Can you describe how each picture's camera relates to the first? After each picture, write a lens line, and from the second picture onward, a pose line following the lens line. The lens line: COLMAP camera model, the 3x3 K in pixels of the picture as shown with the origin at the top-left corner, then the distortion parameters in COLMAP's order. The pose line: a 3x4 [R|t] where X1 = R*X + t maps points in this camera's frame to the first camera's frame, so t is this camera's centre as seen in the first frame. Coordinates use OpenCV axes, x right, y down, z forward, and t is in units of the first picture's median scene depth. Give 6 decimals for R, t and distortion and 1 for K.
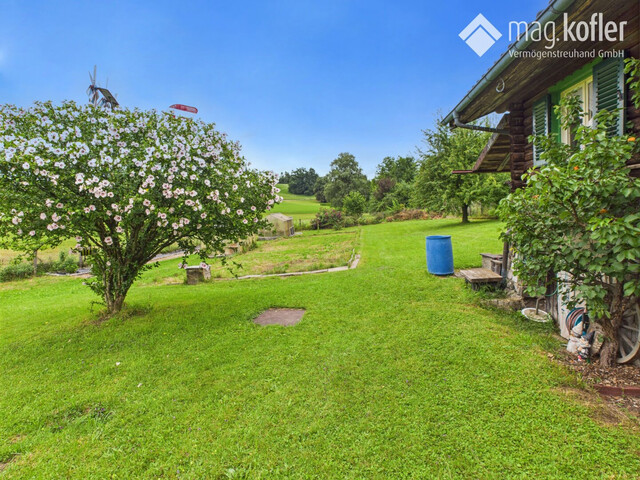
lens RADIAL K [[331.6, 0, 320.0], [0, 331.6, 240.0], [0, 0, 1]] dist [-0.000420, -0.000303]
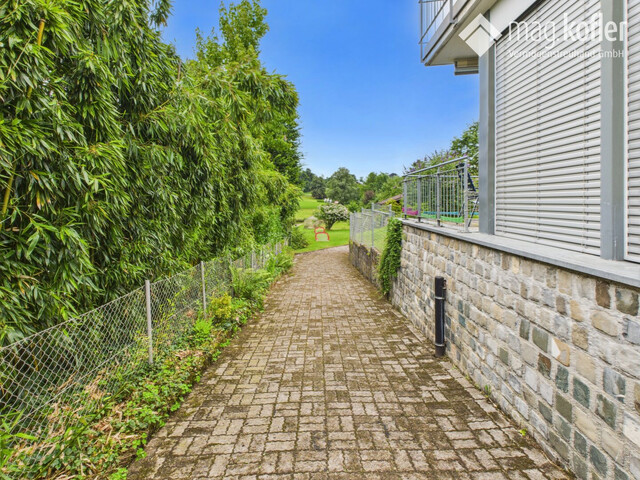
lens RADIAL K [[331.6, 0, 320.0], [0, 331.6, 240.0], [0, 0, 1]] dist [-0.000420, -0.000303]
pose [[0.999523, -0.000939, 0.030853, -0.056415], [0.000349, 0.999817, 0.019129, 0.015375], [-0.030866, -0.019109, 0.999341, -0.362166]]
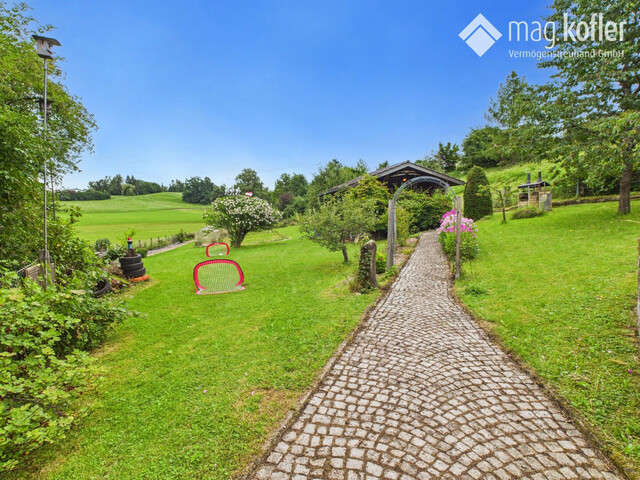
lens RADIAL K [[331.6, 0, 320.0], [0, 331.6, 240.0], [0, 0, 1]] dist [-0.000420, -0.000303]
pose [[0.950631, -0.048019, 0.306586, -0.046453], [0.054127, 0.998468, -0.011448, 0.011345], [-0.305567, 0.027477, 0.951774, -0.157299]]
